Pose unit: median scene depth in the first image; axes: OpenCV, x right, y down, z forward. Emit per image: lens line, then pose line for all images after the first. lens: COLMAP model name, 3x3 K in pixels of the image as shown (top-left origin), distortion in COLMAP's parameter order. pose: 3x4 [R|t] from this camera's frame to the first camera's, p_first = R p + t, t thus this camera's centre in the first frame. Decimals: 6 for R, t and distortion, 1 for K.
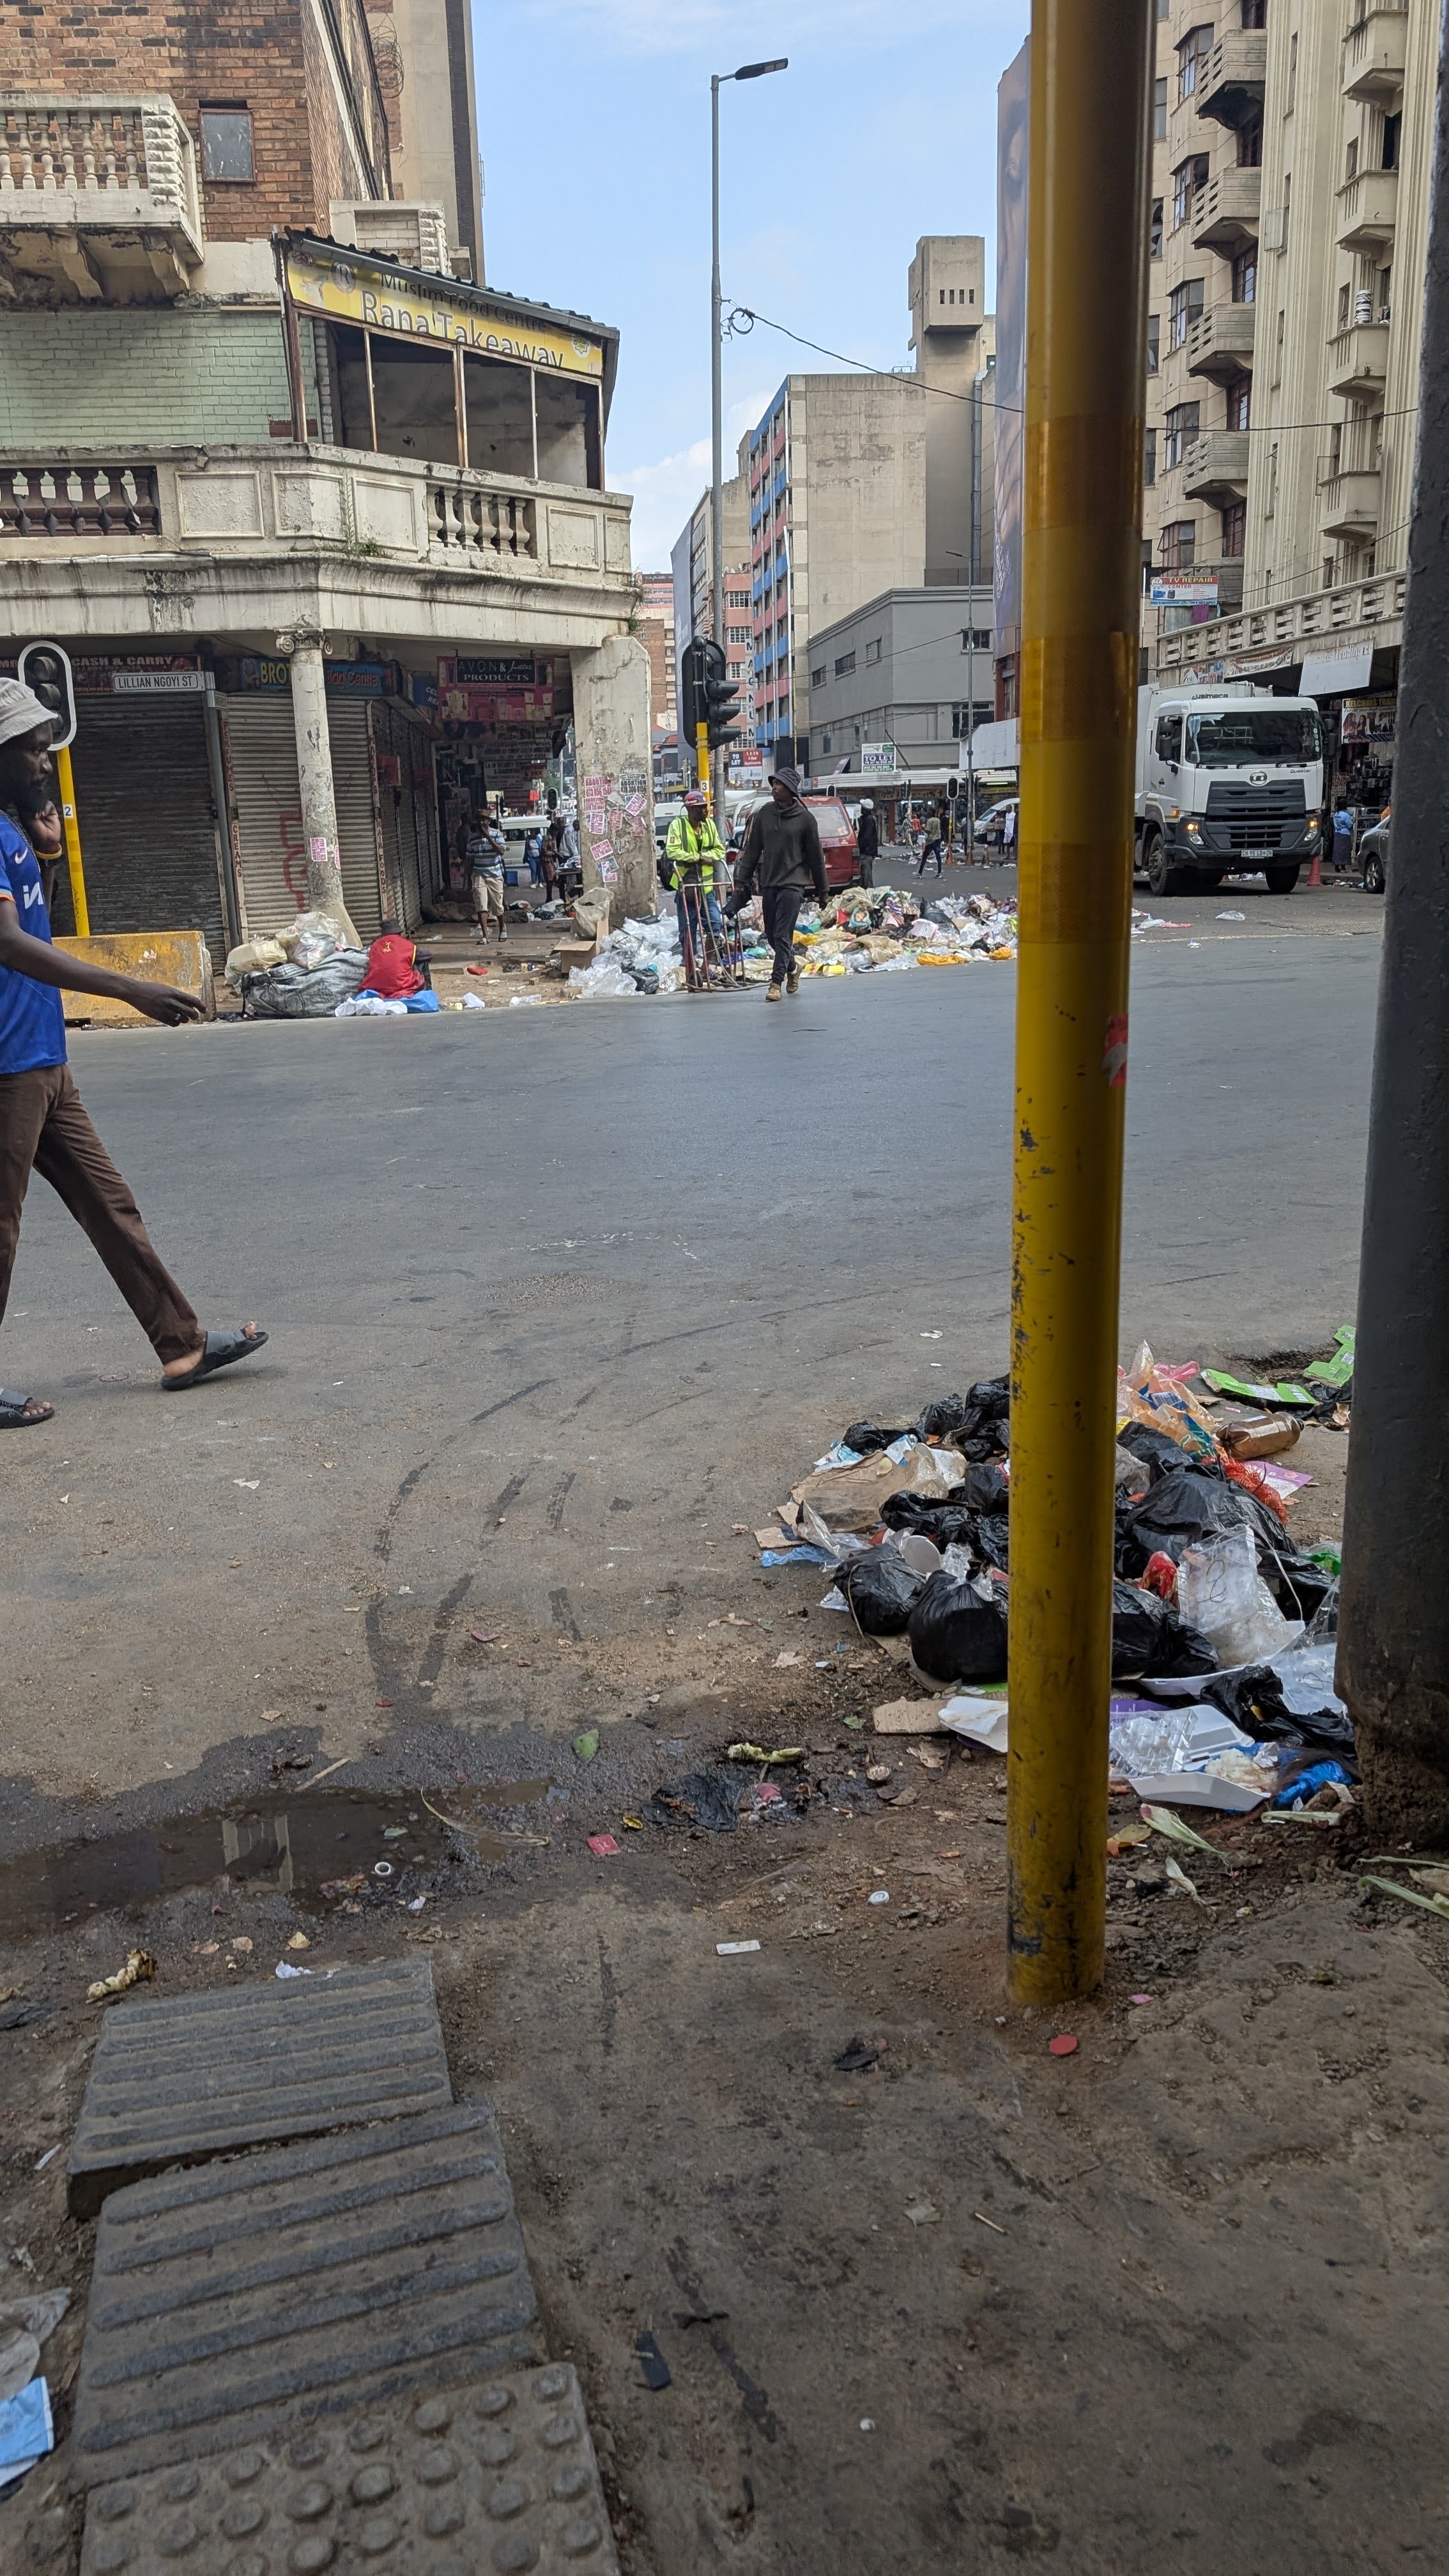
lens RADIAL K [[1880.7, 0, 724.4], [0, 1880.7, 1337.7], [0, 0, 1]] dist [-0.000041, -0.006048]
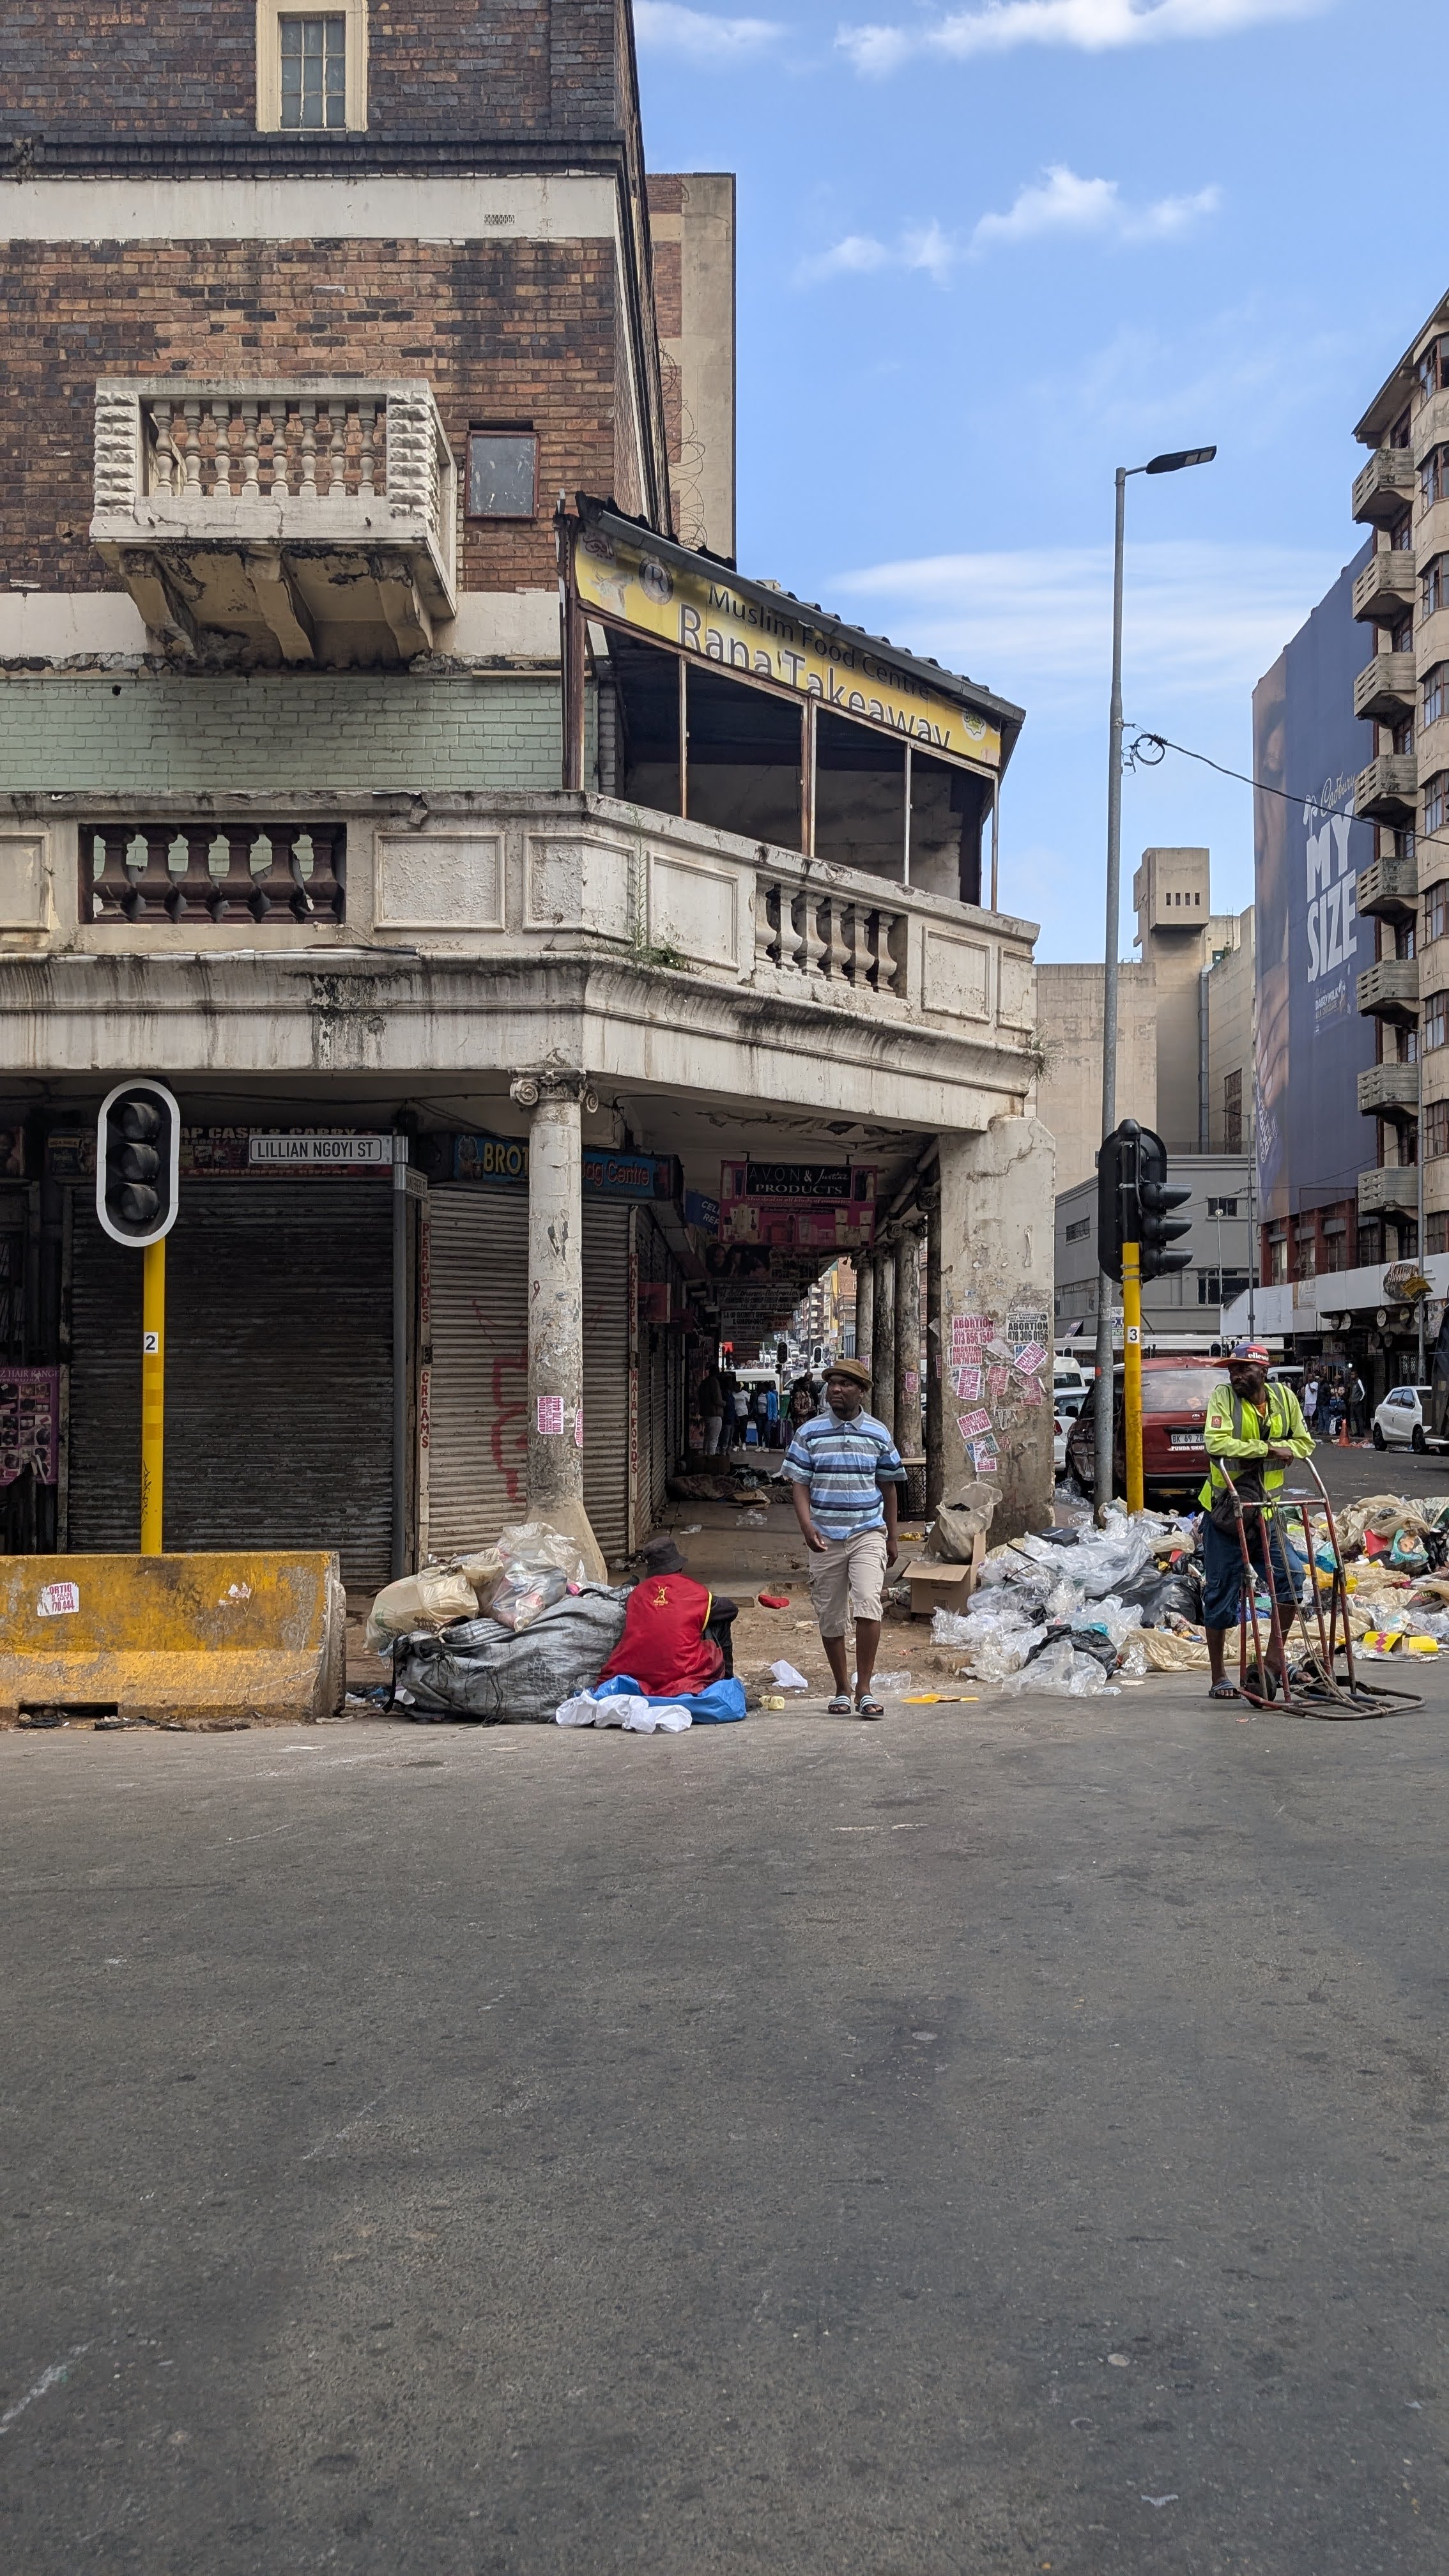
lens RADIAL K [[1880.7, 0, 724.4], [0, 1880.7, 1337.7], [0, 0, 1]] dist [-0.000041, -0.006048]
pose [[0.994135, 0.025531, -0.105094, -0.095186], [-0.054427, 0.957820, -0.282167, -0.114119], [0.093457, 0.286231, 0.953592, 0.415188]]
